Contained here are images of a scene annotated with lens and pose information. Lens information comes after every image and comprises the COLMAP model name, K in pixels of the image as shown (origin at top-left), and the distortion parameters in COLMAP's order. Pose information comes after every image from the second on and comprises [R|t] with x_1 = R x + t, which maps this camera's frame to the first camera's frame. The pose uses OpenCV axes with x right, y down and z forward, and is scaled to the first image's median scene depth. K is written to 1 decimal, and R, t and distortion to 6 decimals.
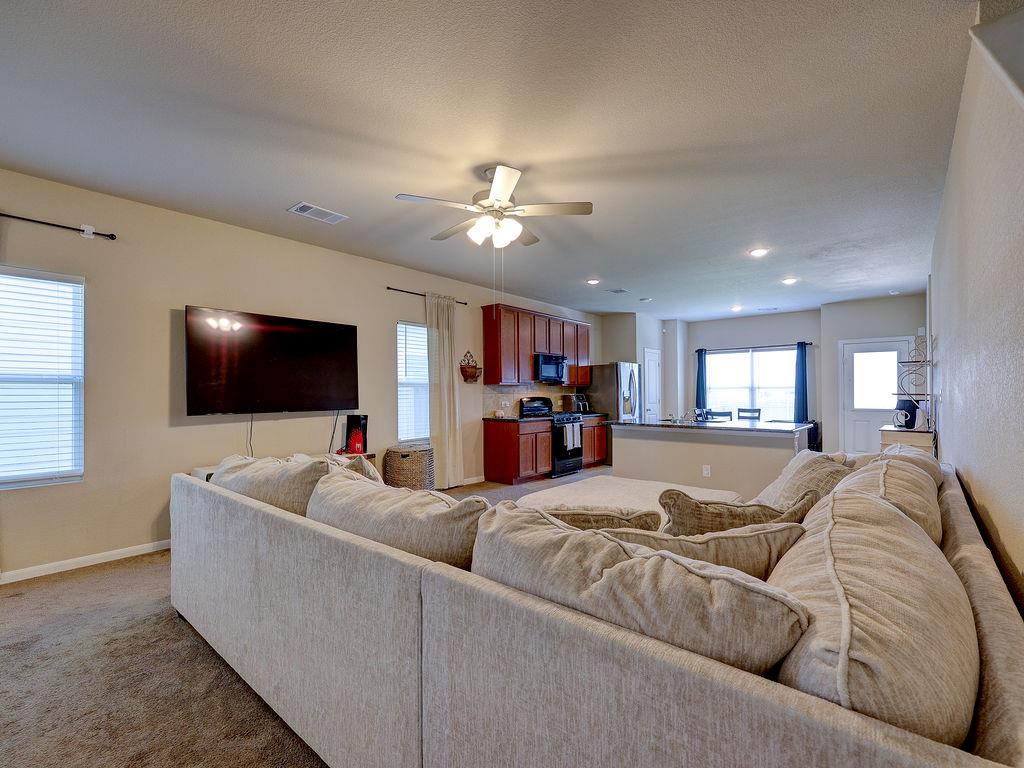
lens RADIAL K [[465.2, 0, 507.9], [0, 465.2, 391.2], [0, 0, 1]] dist [-0.000692, -0.000711]
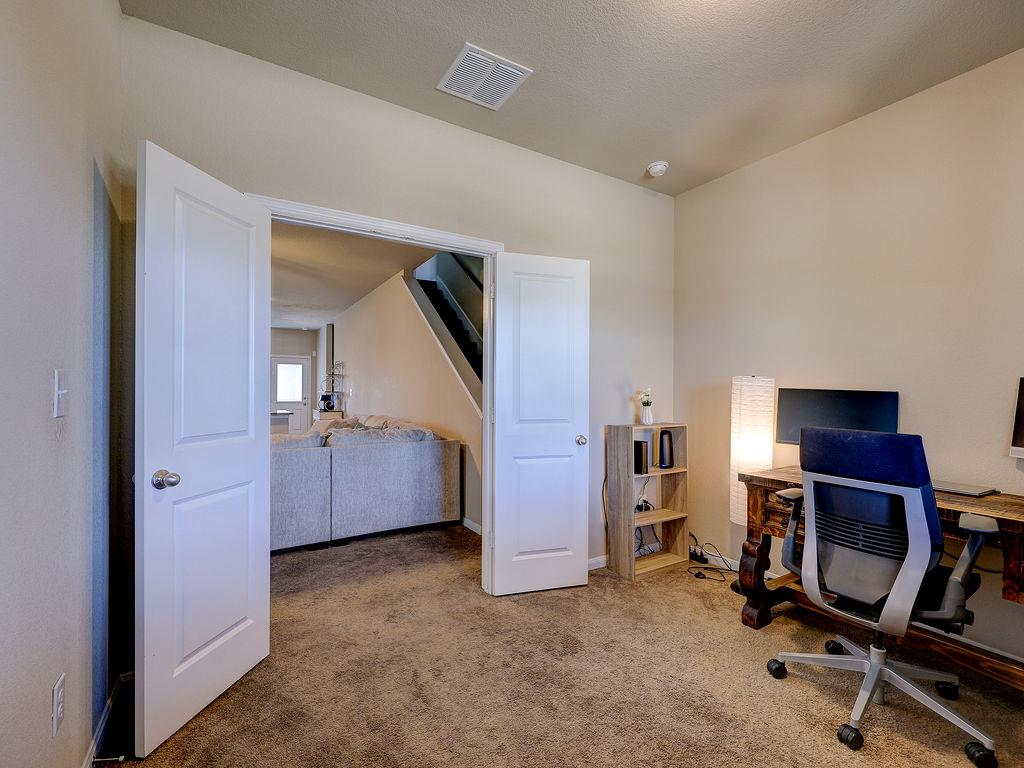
lens RADIAL K [[465.2, 0, 510.7], [0, 465.2, 383.3], [0, 0, 1]] dist [-0.000692, -0.000711]
pose [[0.318207, 0.016125, 0.947884, -0.410290], [-0.004068, 0.999869, -0.015644, -0.001001], [-0.948013, 0.001122, 0.318231, -0.167984]]
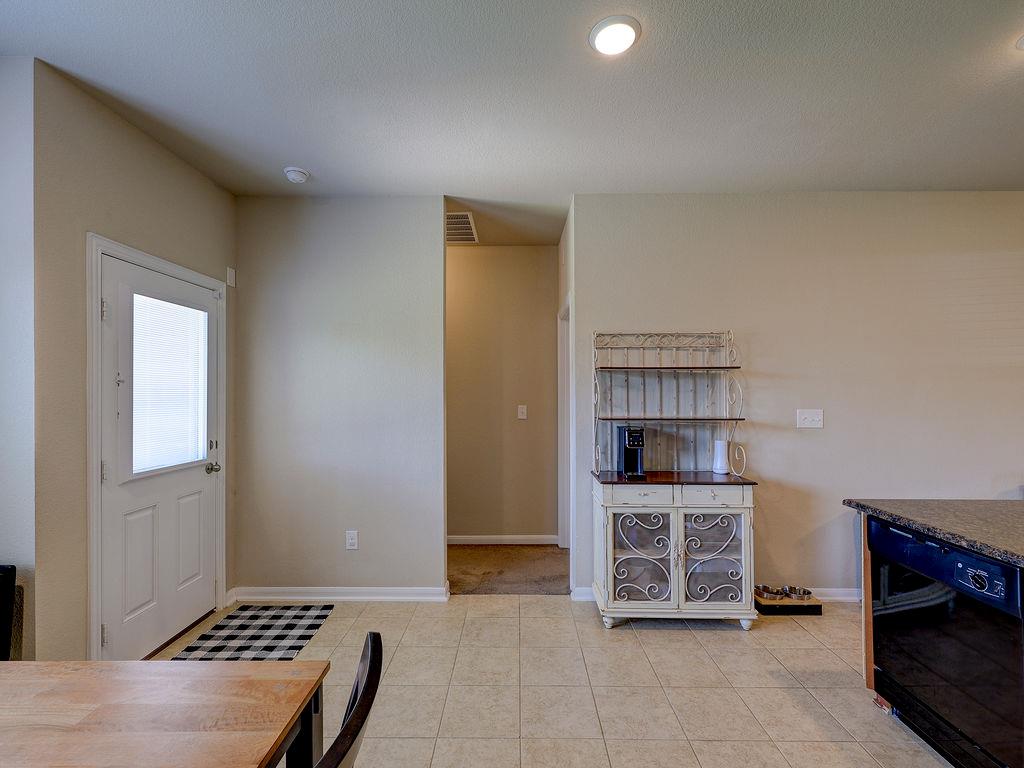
lens RADIAL K [[465.2, 0, 509.9], [0, 465.2, 388.5], [0, 0, 1]] dist [-0.000692, -0.000711]
pose [[-0.643335, 0.003025, 0.765579, 0.346343], [-0.005002, 0.999954, -0.008155, -0.018123], [-0.765569, -0.009075, -0.643290, 0.989604]]
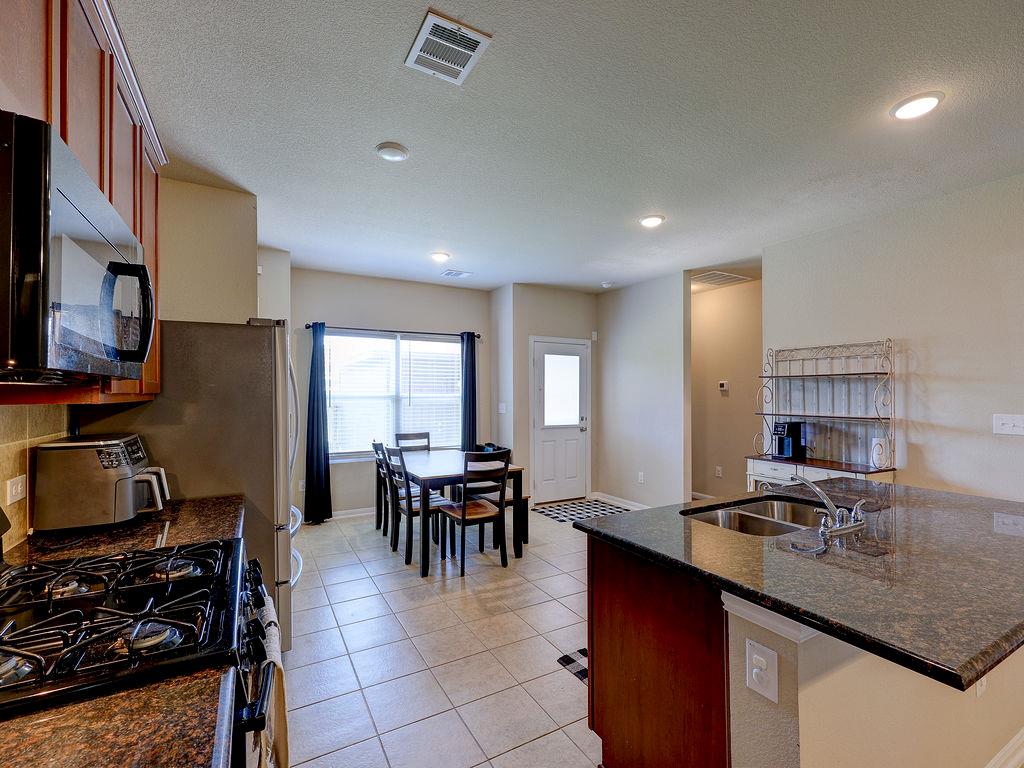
lens RADIAL K [[465.2, 0, 508.5], [0, 465.2, 388.6], [0, 0, 1]] dist [-0.000692, -0.000711]
pose [[0.341244, 0.008074, 0.939940, -0.002515], [-0.007974, 0.999952, -0.005695, -0.020003], [-0.939941, -0.005552, 0.341292, 0.778803]]
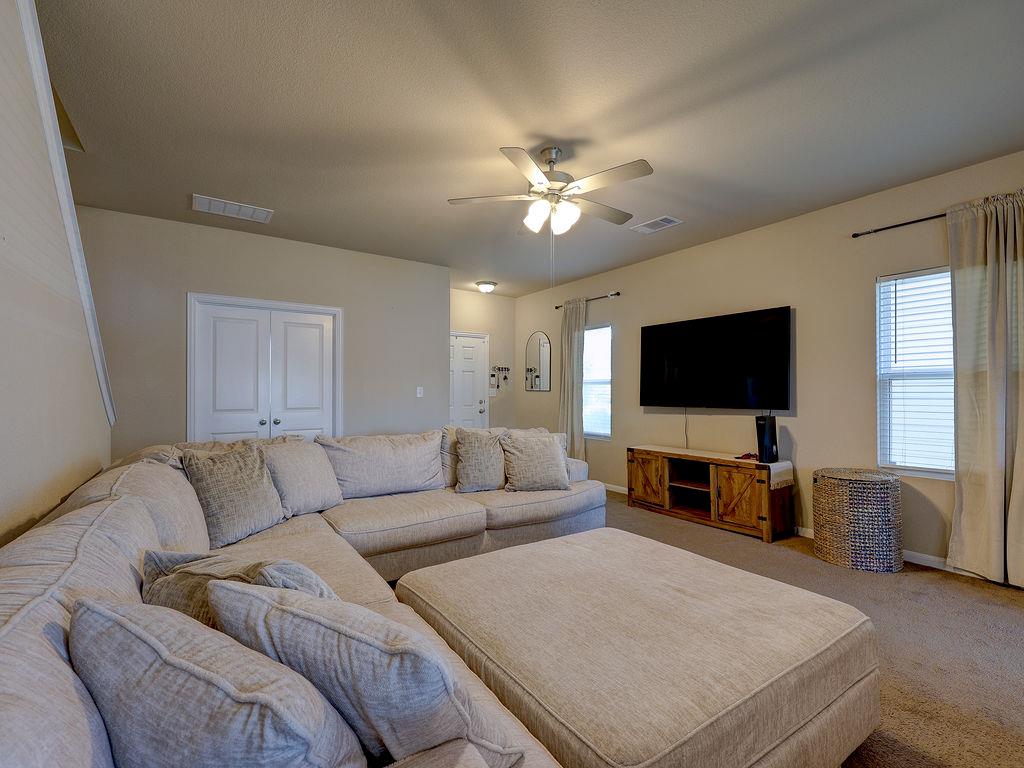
lens RADIAL K [[465.2, 0, 515.6], [0, 465.2, 392.4], [0, 0, 1]] dist [-0.000692, -0.000711]
pose [[-0.259741, 0.008518, -0.965641, 0.372844], [0.004112, 0.999962, 0.007715, 0.000583], [0.965669, -0.001967, -0.259766, 0.490463]]
